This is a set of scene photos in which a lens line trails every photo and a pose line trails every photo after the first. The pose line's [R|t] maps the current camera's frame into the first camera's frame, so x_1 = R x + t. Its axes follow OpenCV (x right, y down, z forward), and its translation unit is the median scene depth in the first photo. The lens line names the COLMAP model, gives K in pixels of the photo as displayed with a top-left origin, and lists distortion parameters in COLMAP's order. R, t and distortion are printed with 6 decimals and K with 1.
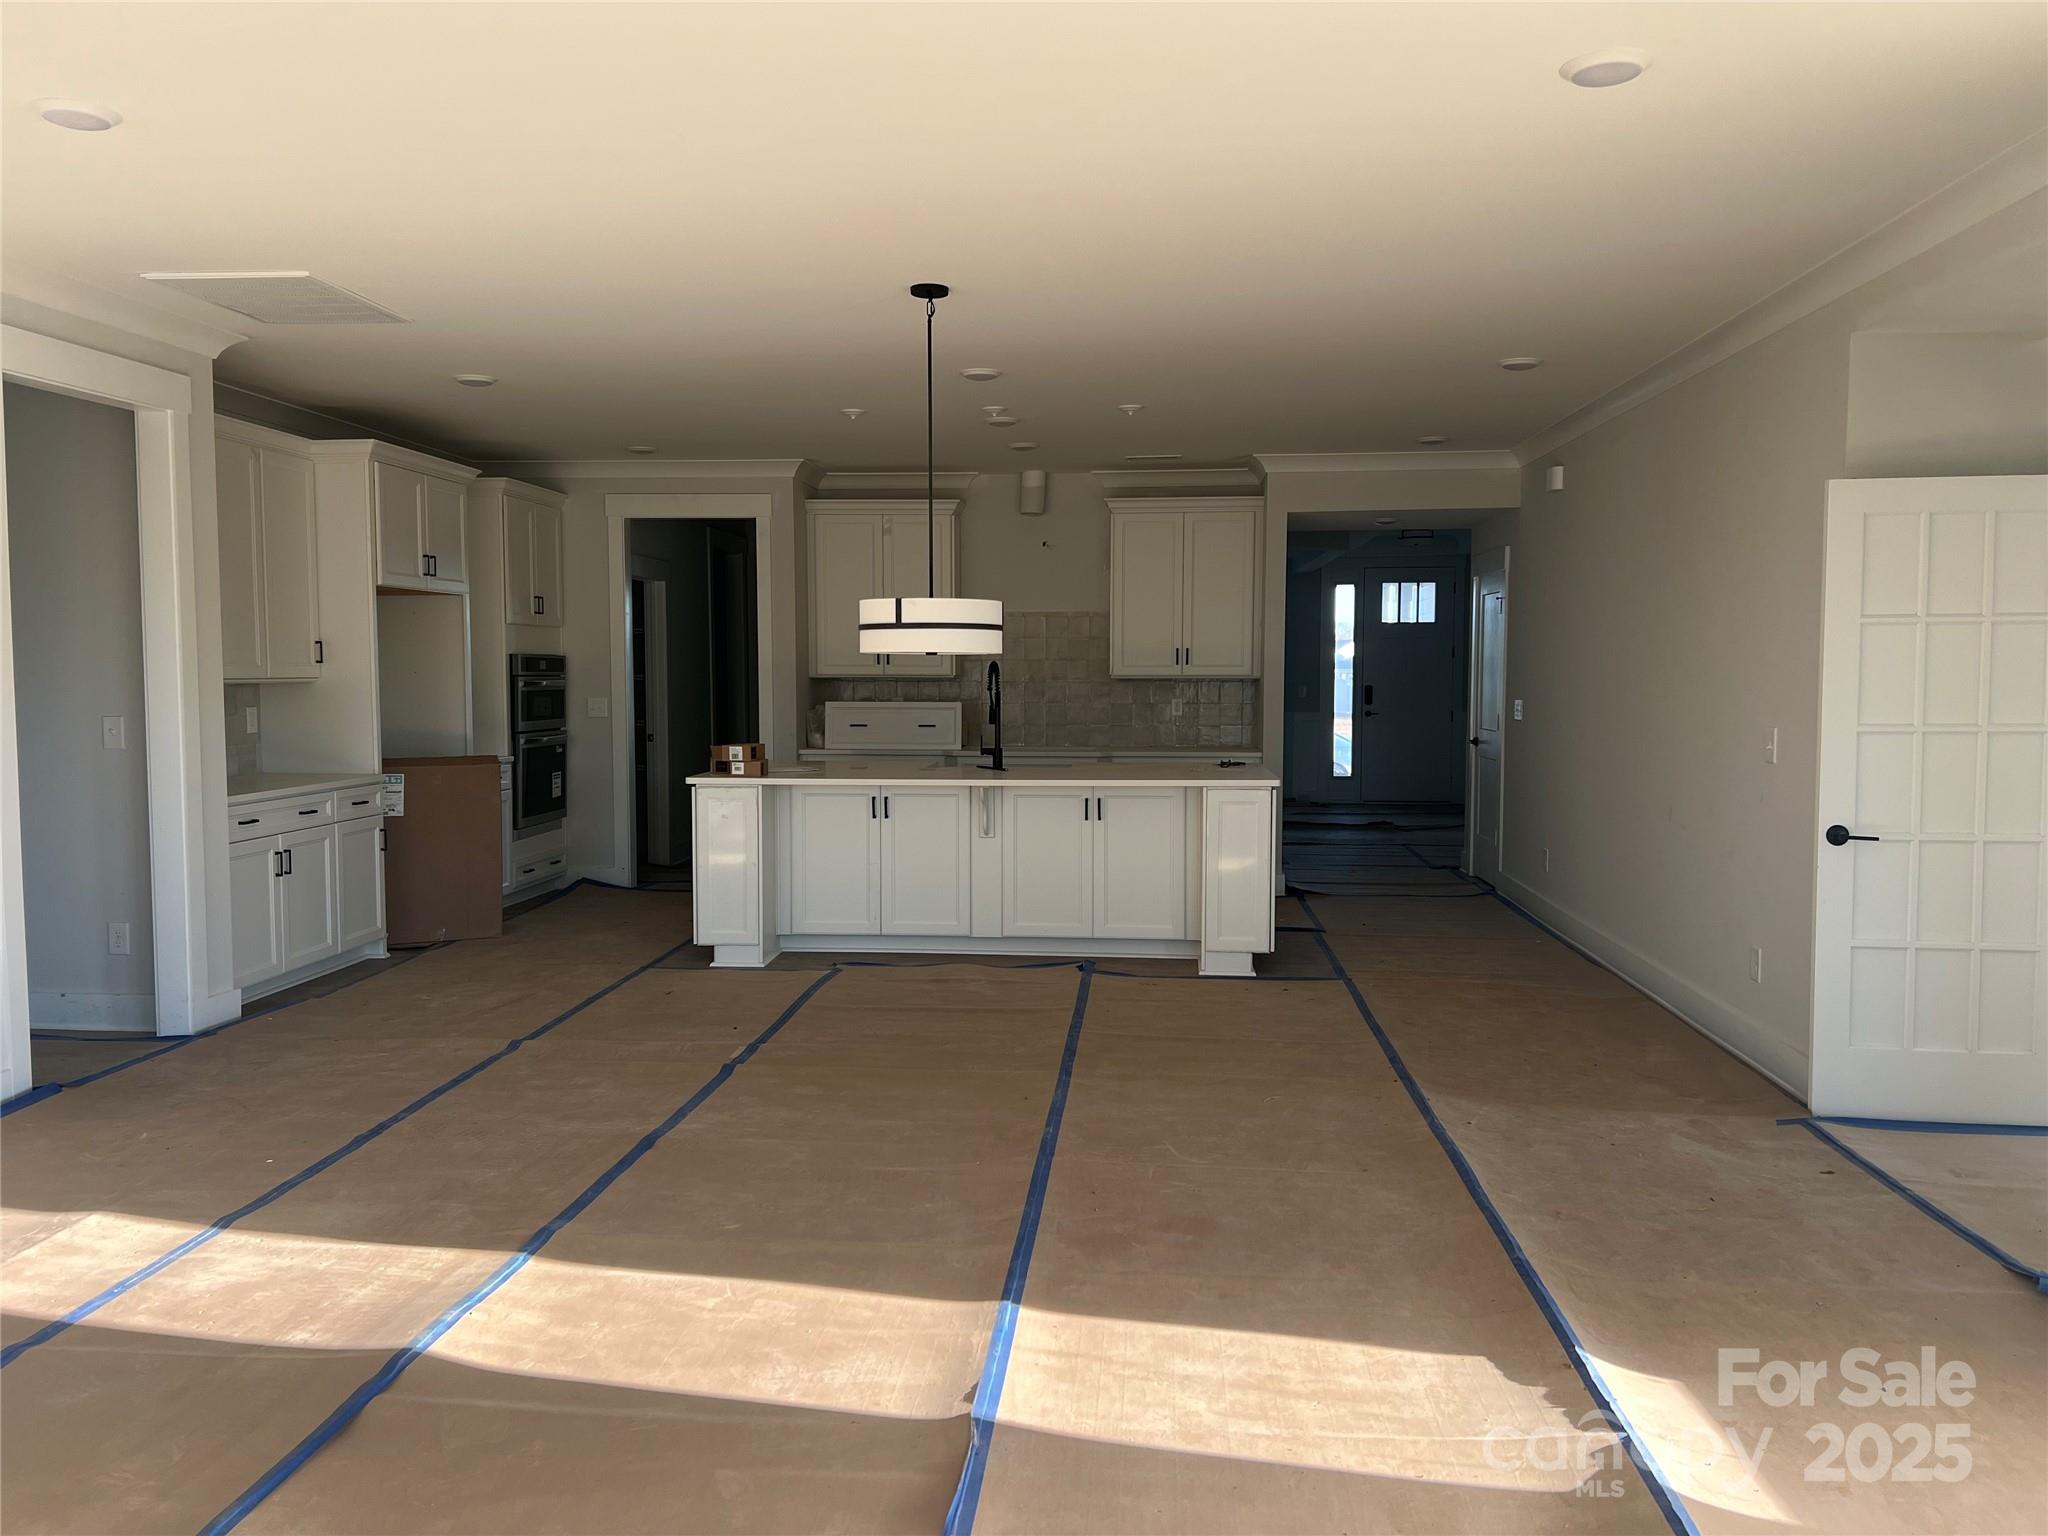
lens RADIAL K [[1563.9, 0, 1023.0], [0, 1563.9, 769.3], [0, 0, 1]] dist [-0.068276, -0.002297]
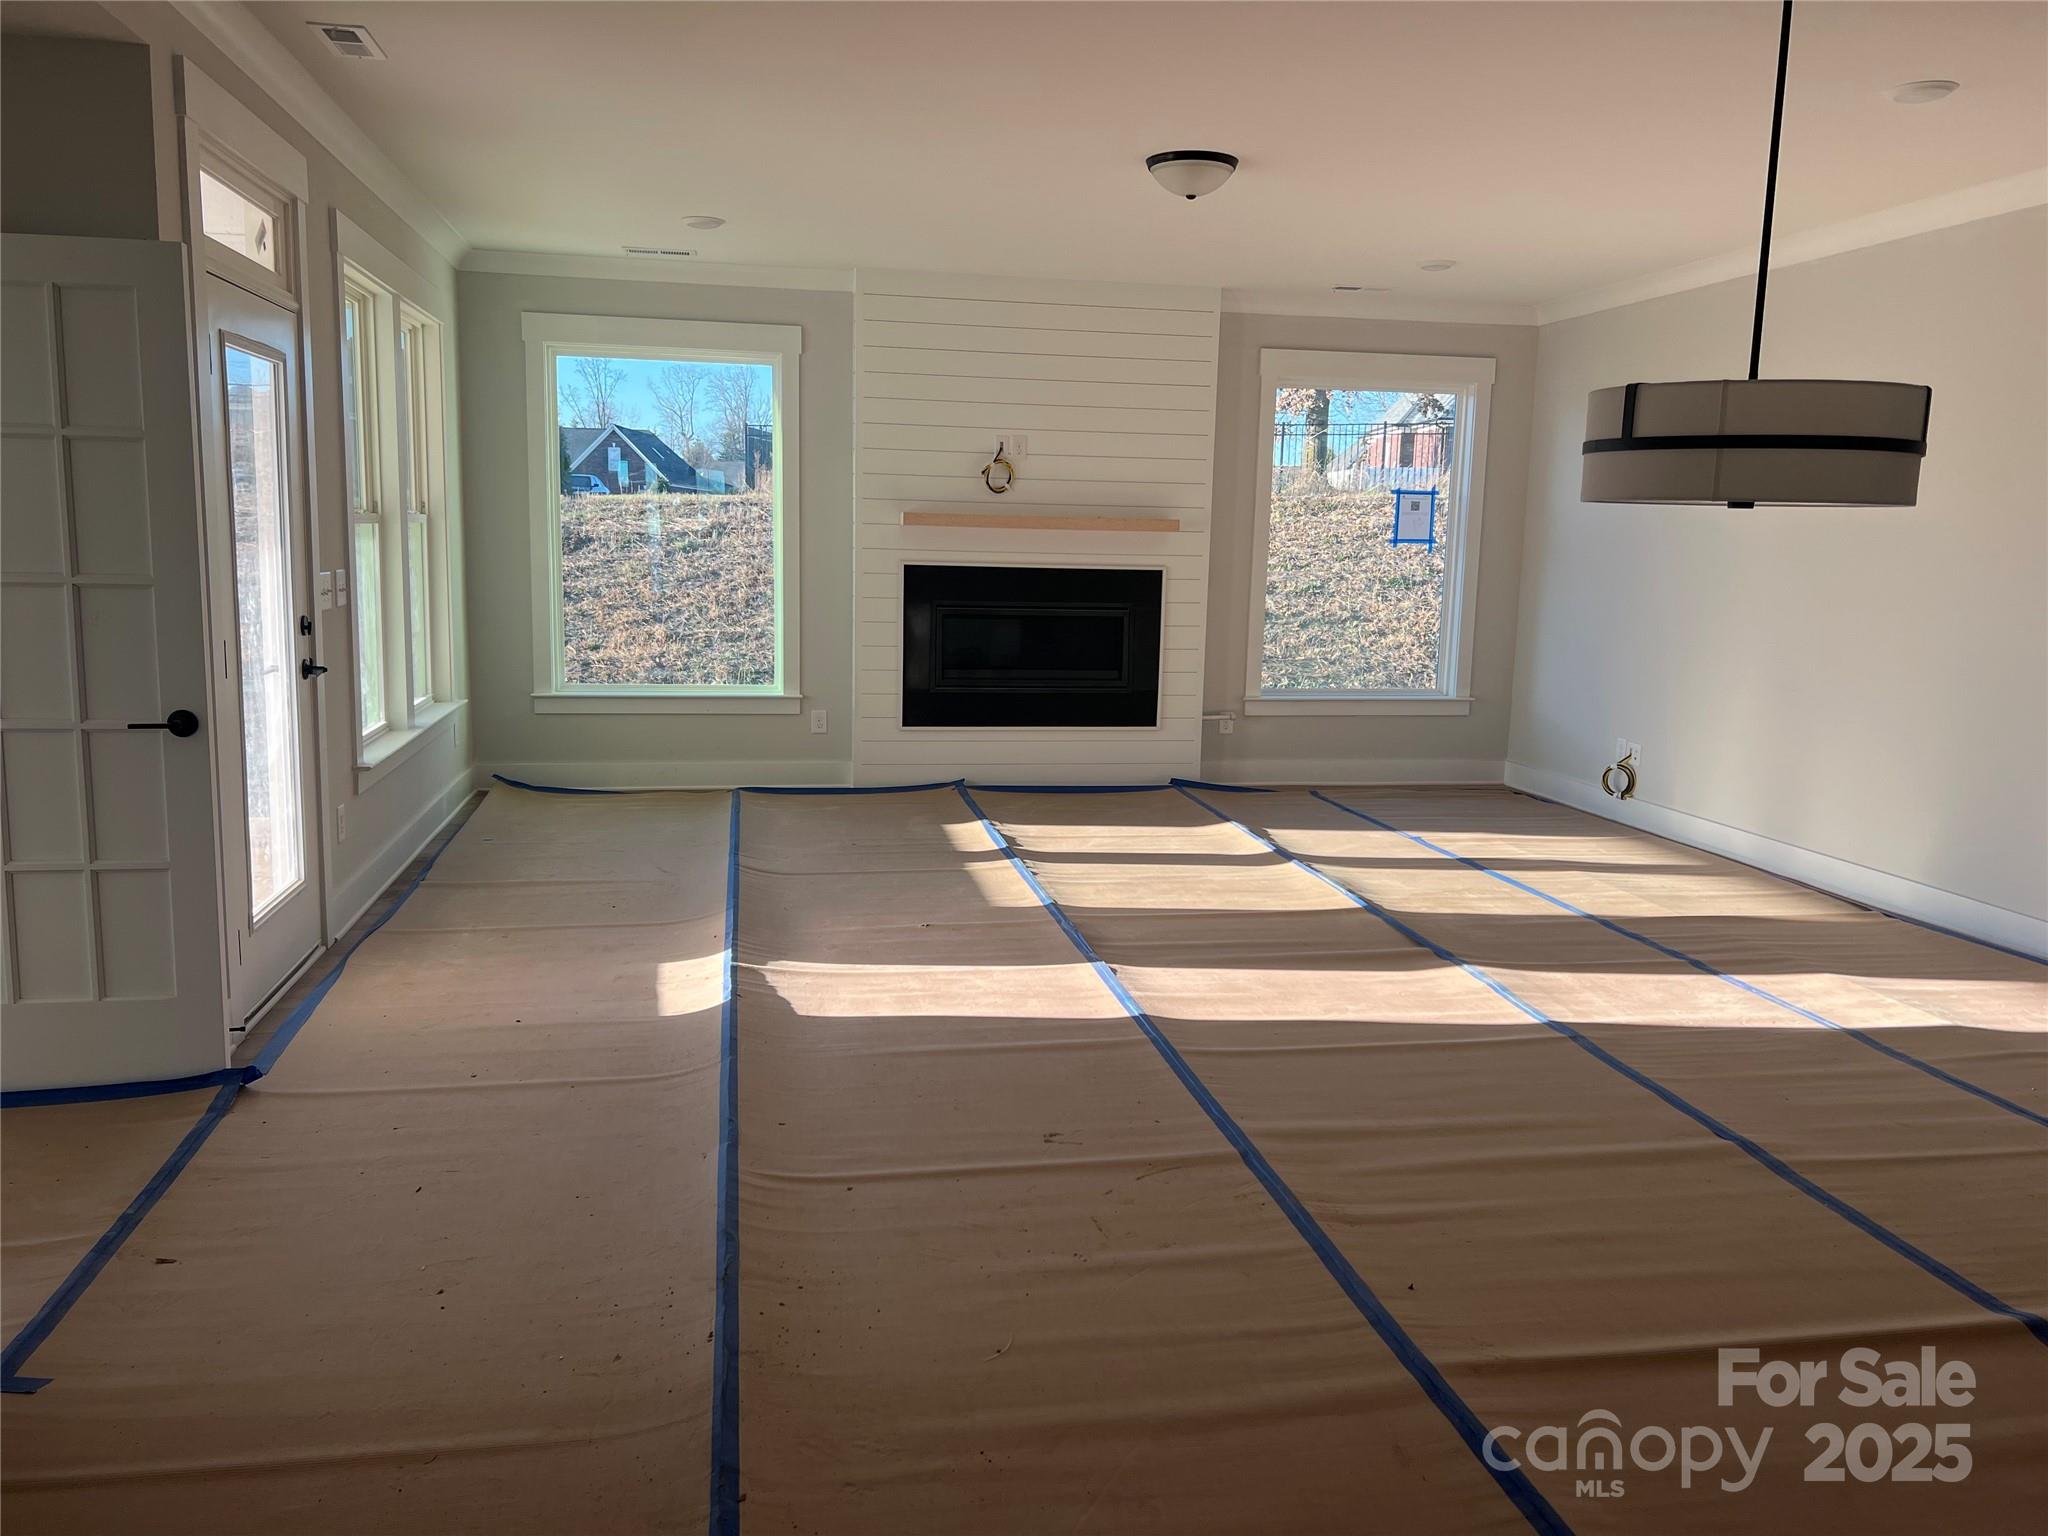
lens RADIAL K [[1563.9, 0, 1021.1], [0, 1563.9, 765.4], [0, 0, 1]] dist [-0.068276, -0.002297]
pose [[-0.963131, 0.022736, -0.268069, 0.410079], [-0.035085, 0.977299, 0.208941, -0.125516], [0.266734, 0.210643, -0.940469, 2.029557]]
